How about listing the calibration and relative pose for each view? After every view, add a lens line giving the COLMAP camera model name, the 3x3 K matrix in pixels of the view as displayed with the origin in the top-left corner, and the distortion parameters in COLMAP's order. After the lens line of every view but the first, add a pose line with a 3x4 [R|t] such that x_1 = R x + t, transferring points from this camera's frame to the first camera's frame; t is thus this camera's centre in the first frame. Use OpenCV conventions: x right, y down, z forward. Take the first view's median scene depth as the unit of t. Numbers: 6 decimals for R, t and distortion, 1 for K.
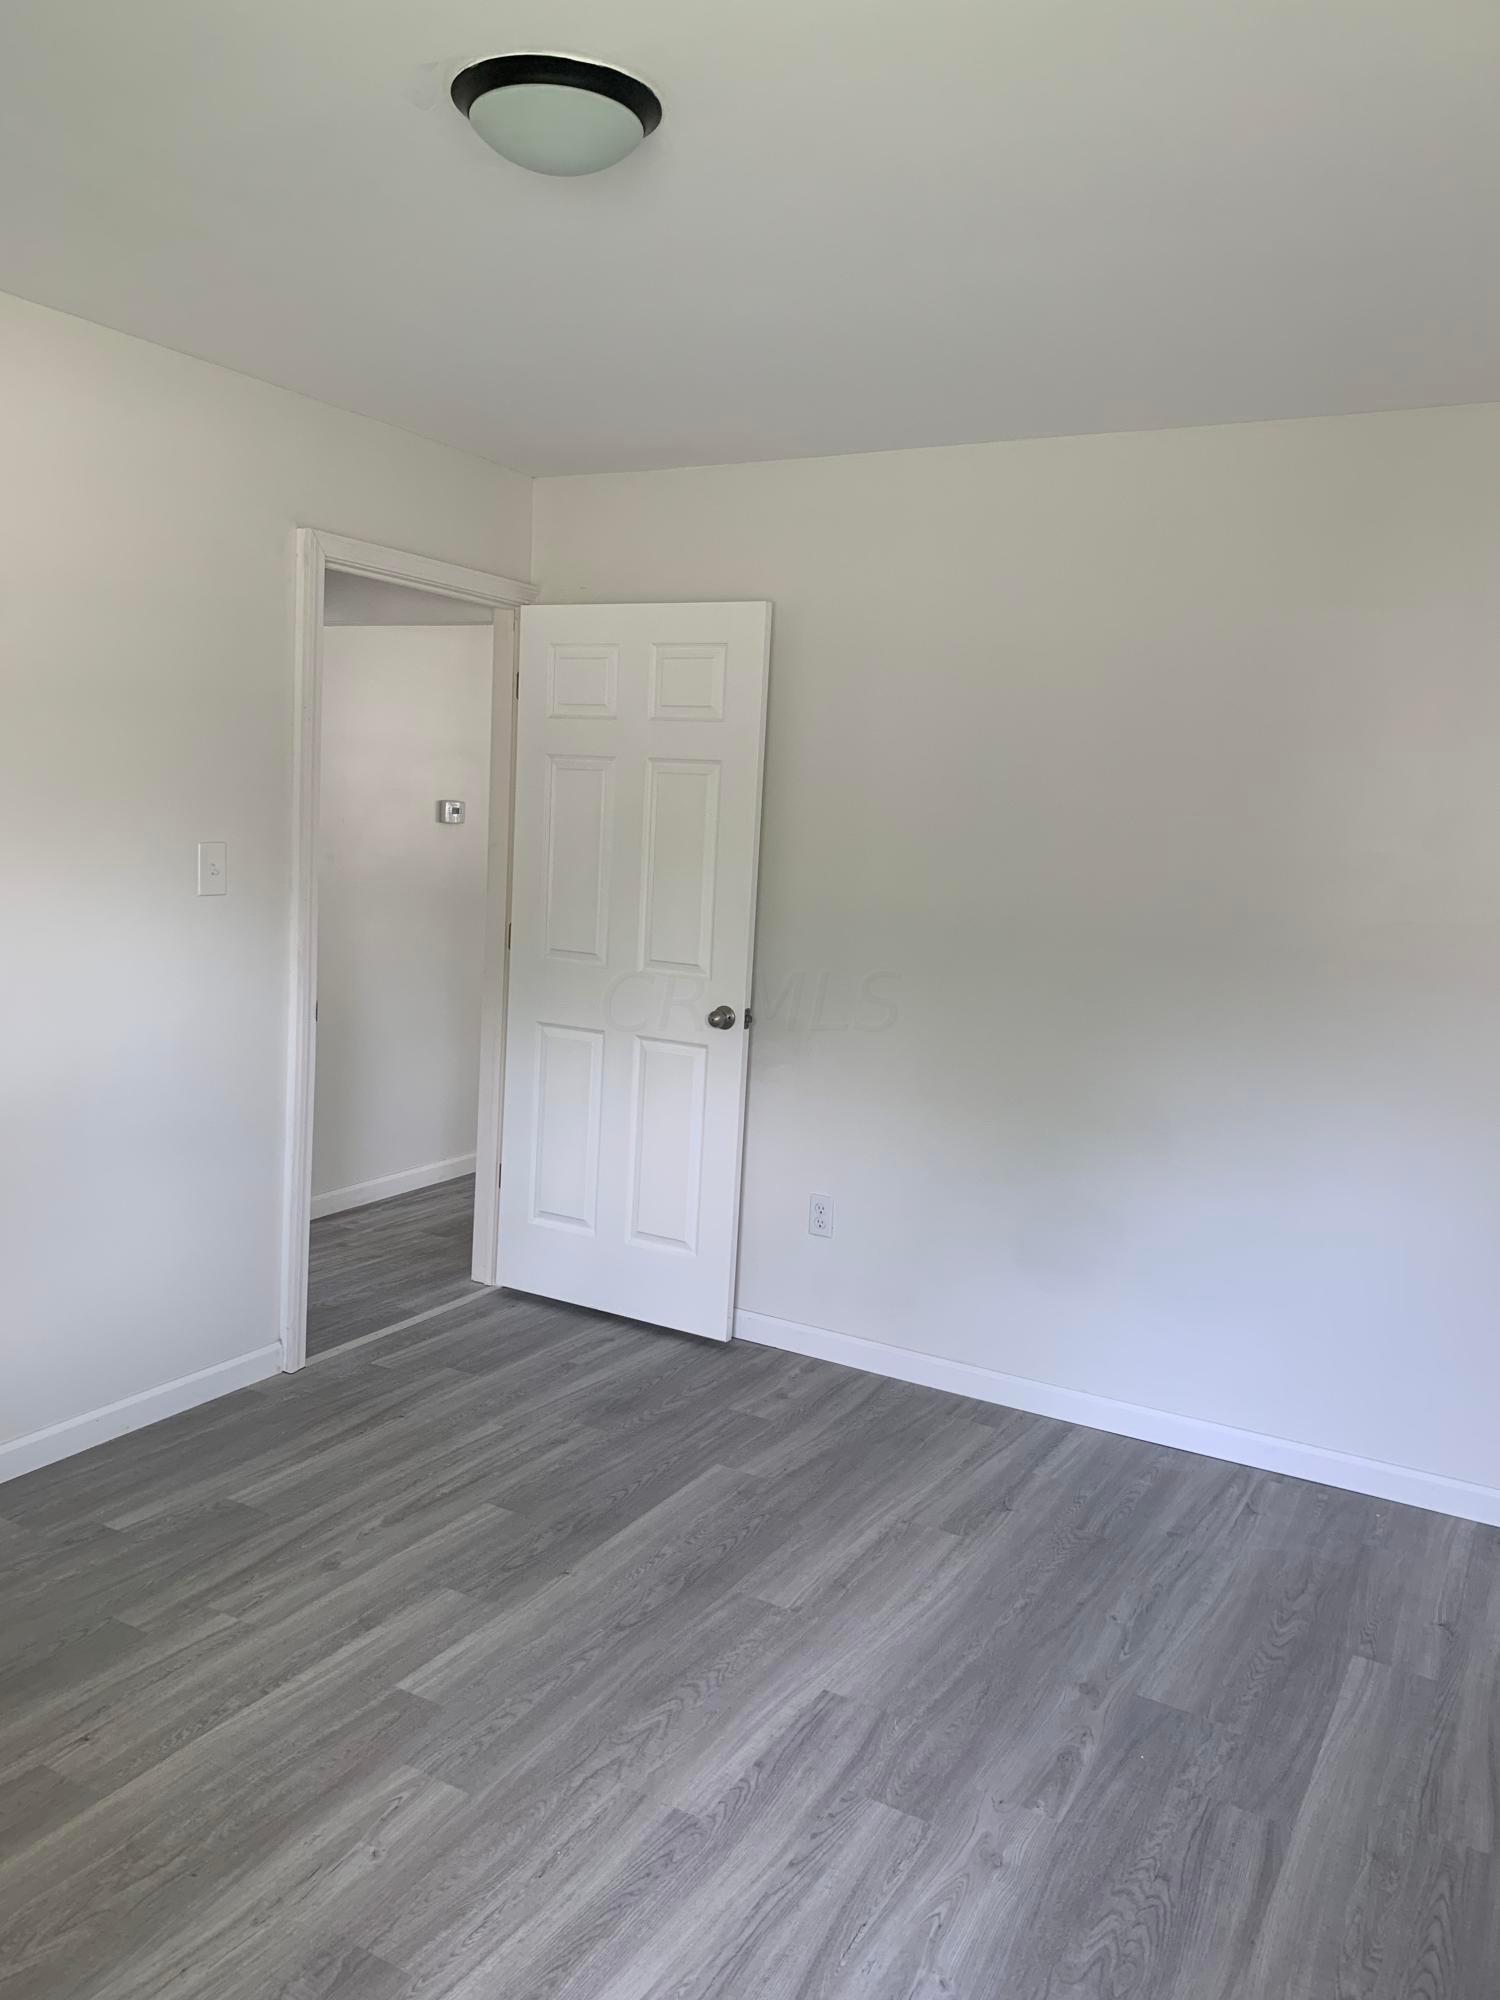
lens RADIAL K [[1536.6, 0, 745.4], [0, 1536.6, 978.7], [0, 0, 1]] dist [0.024544, -0.020506]
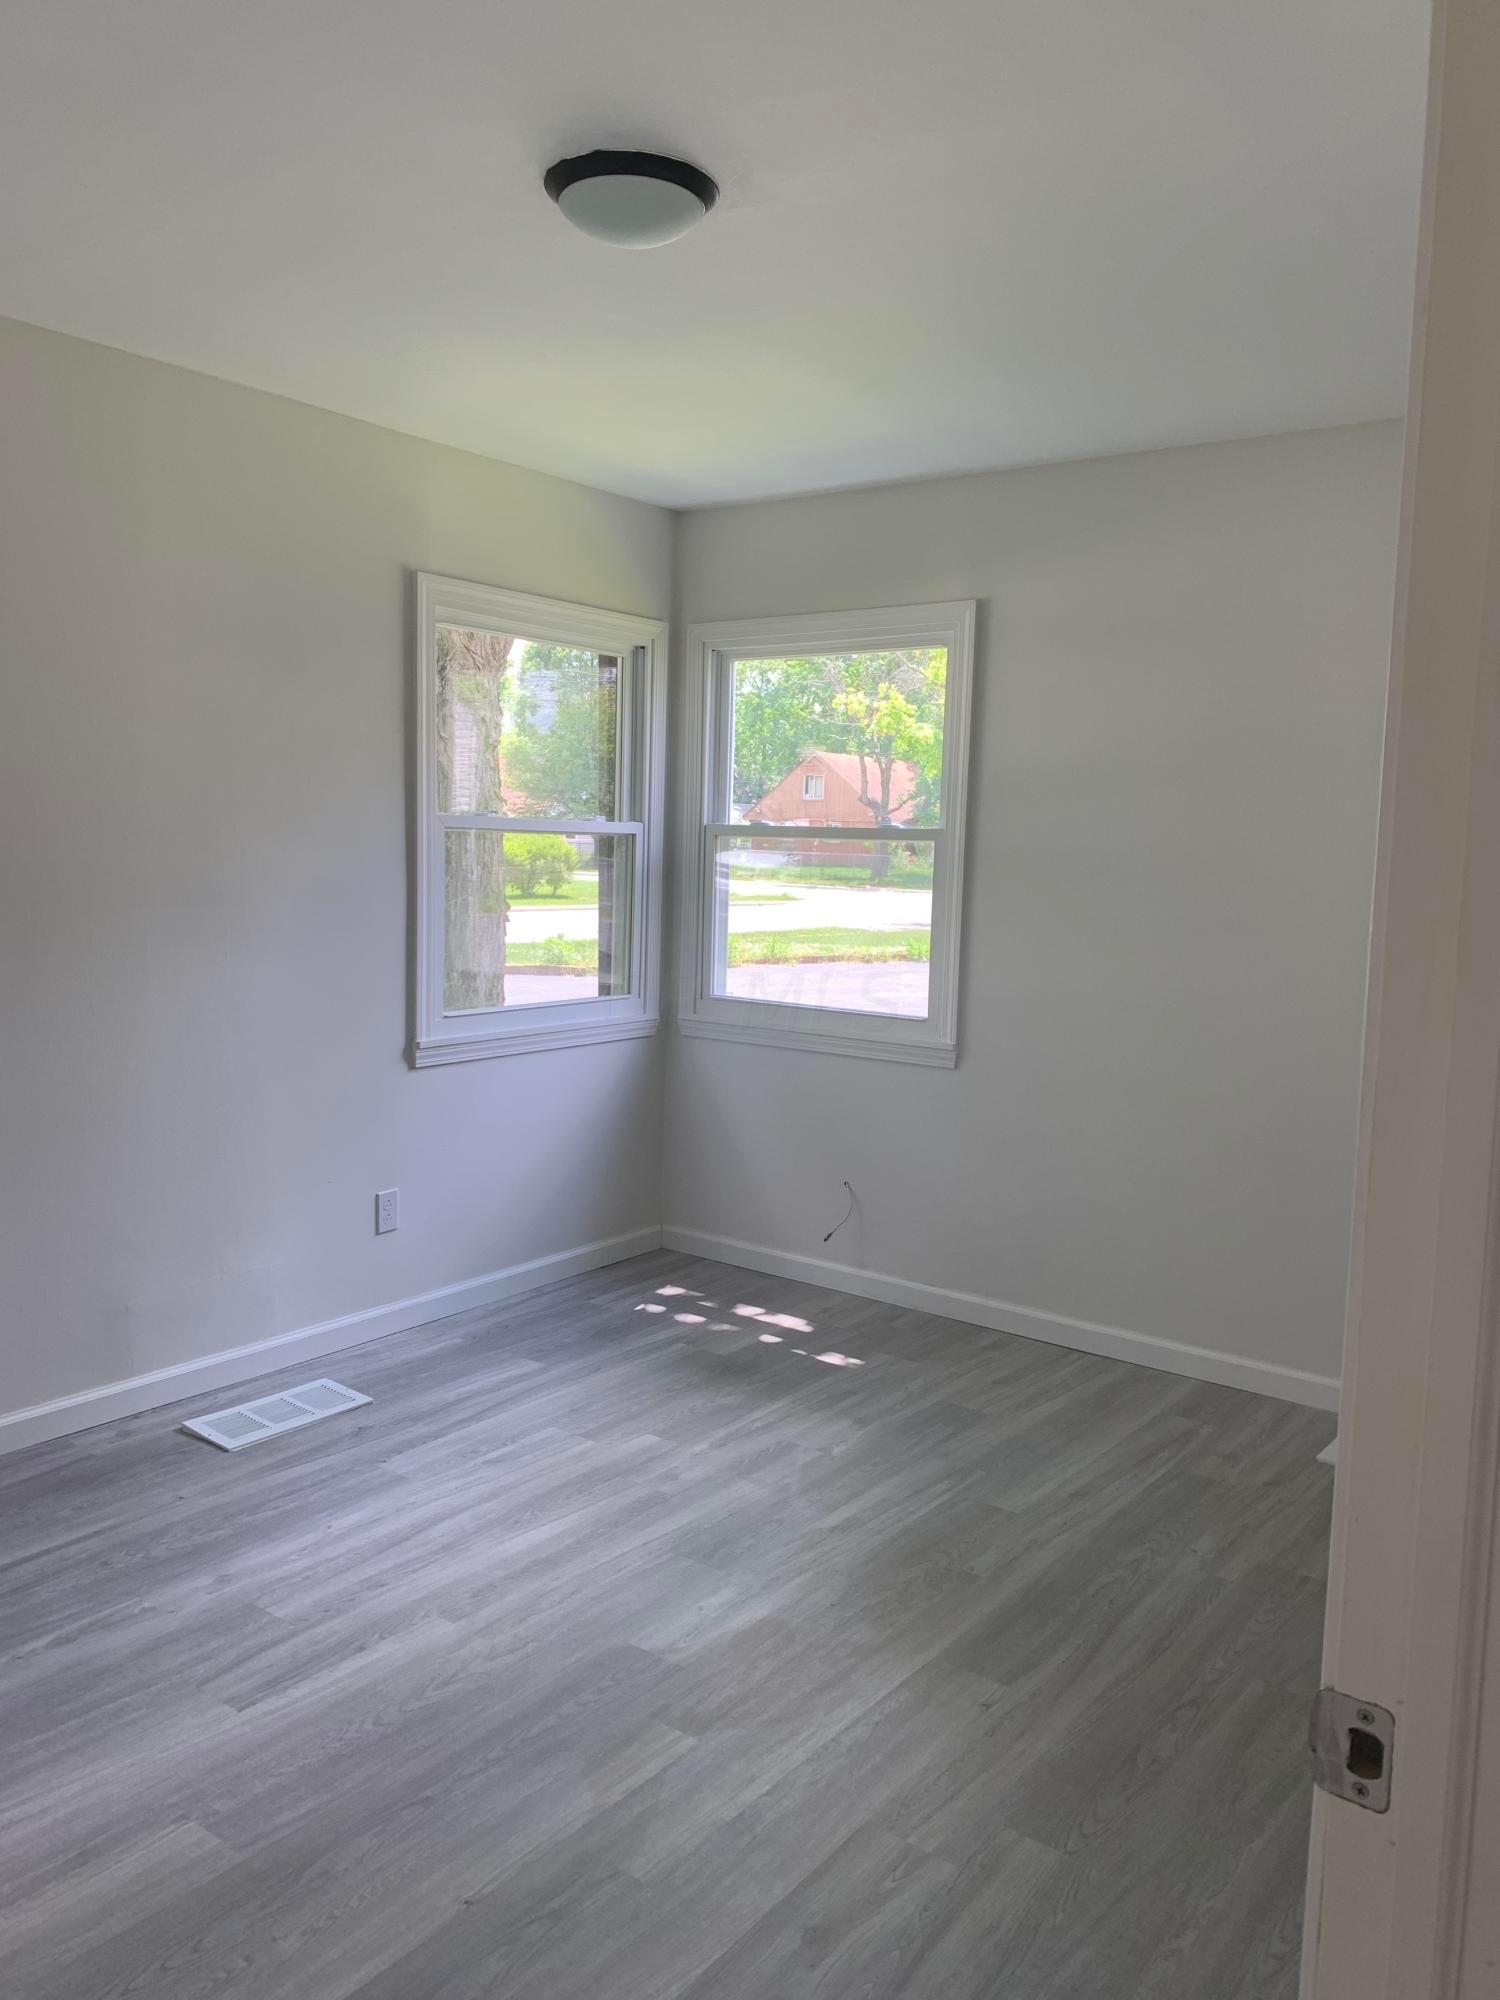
lens RADIAL K [[1536.6, 0, 745.4], [0, 1536.6, 978.7], [0, 0, 1]] dist [0.024544, -0.020506]
pose [[-0.988288, -0.090293, 0.123019, -0.347040], [-0.062945, 0.975592, 0.210378, -0.191168], [-0.139012, 0.200171, -0.969849, 1.914258]]
